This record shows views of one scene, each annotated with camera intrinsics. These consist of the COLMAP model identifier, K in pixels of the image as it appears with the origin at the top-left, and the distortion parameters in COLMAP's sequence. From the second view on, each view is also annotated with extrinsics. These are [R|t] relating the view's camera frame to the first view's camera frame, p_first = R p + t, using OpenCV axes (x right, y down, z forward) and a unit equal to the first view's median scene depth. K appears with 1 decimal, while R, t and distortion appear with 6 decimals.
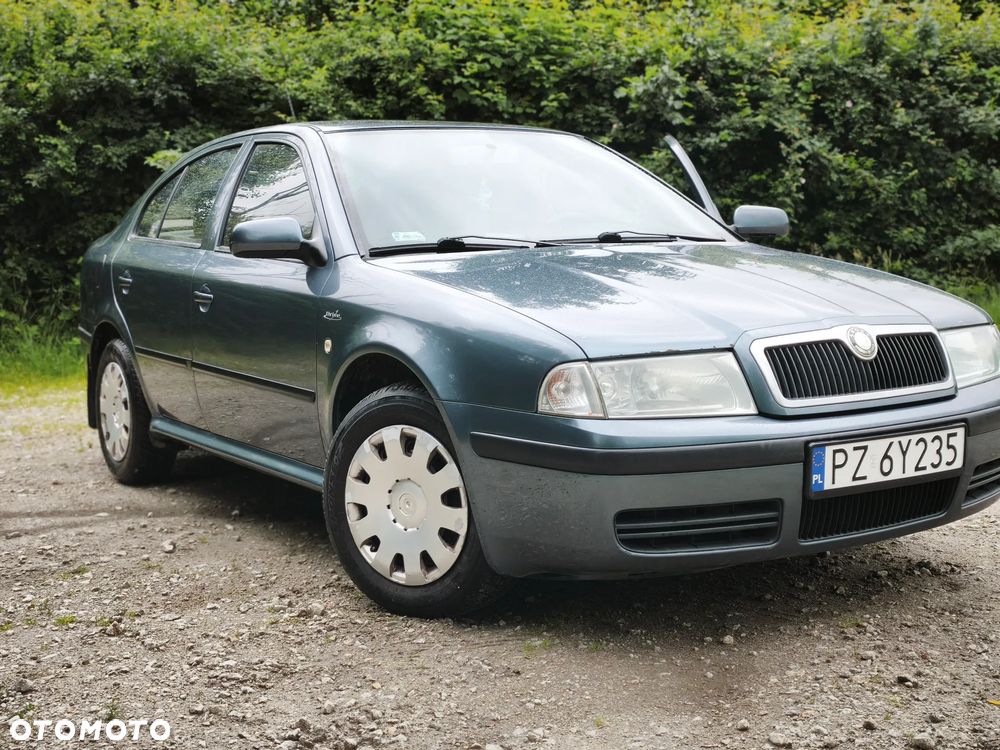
lens RADIAL K [[1396.3, 0, 494.6], [0, 1396.3, 380.1], [0, 0, 1]] dist [0.097094, -0.195258]
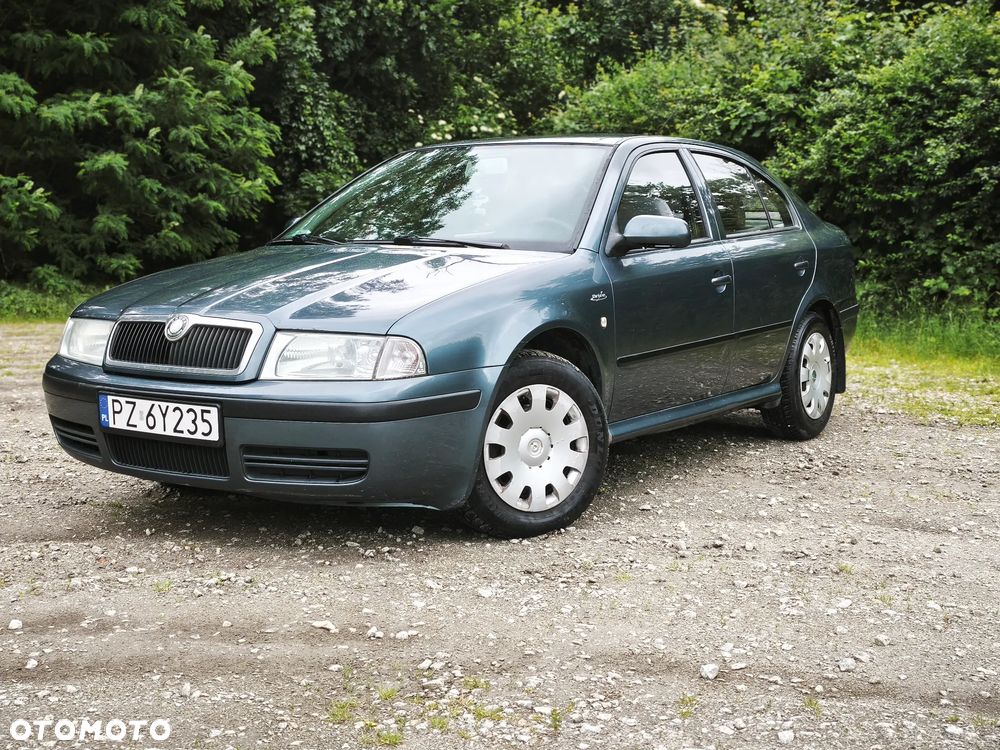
lens RADIAL K [[1389.0, 0, 502.0], [0, 1389.0, 408.0], [0, 0, 1]] dist [0.123061, -0.310035]
pose [[0.407349, 0.145331, -0.901635, 1.367220], [-0.107839, 0.988005, 0.110532, -0.112046], [0.906883, 0.052206, 0.418136, 0.654244]]
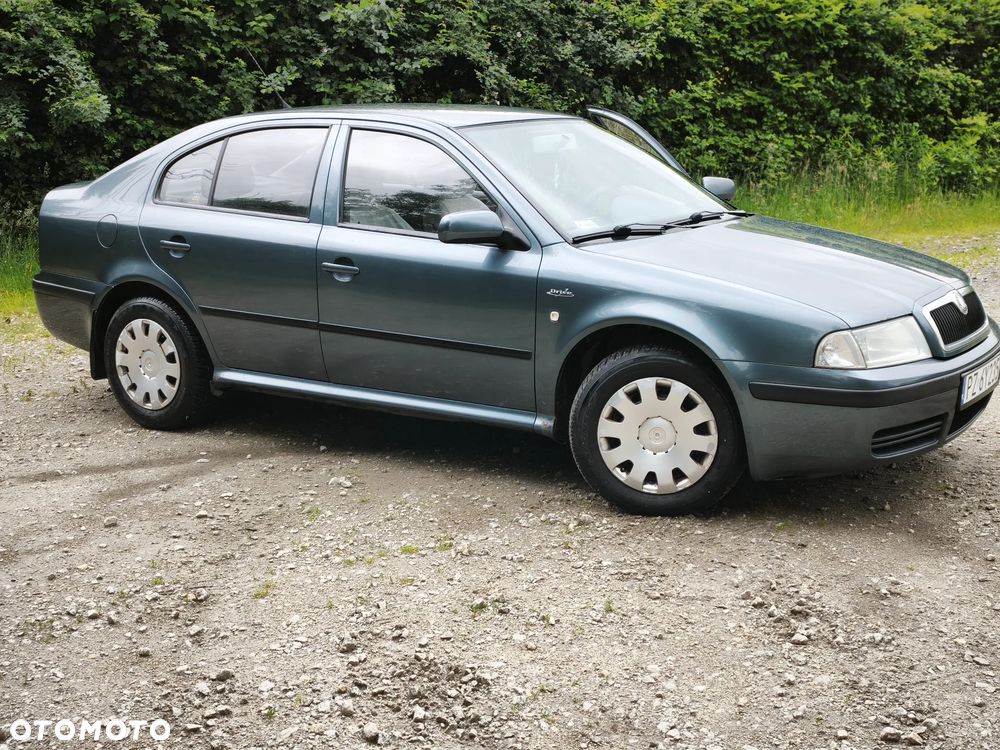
lens RADIAL K [[1390.9, 0, 501.9], [0, 1390.9, 412.8], [0, 0, 1]] dist [0.135883, -0.430595]
pose [[0.909699, -0.080756, 0.407341, -0.711463], [0.032411, 0.991724, 0.124228, -0.099522], [-0.414002, -0.099808, 0.904788, -0.144354]]
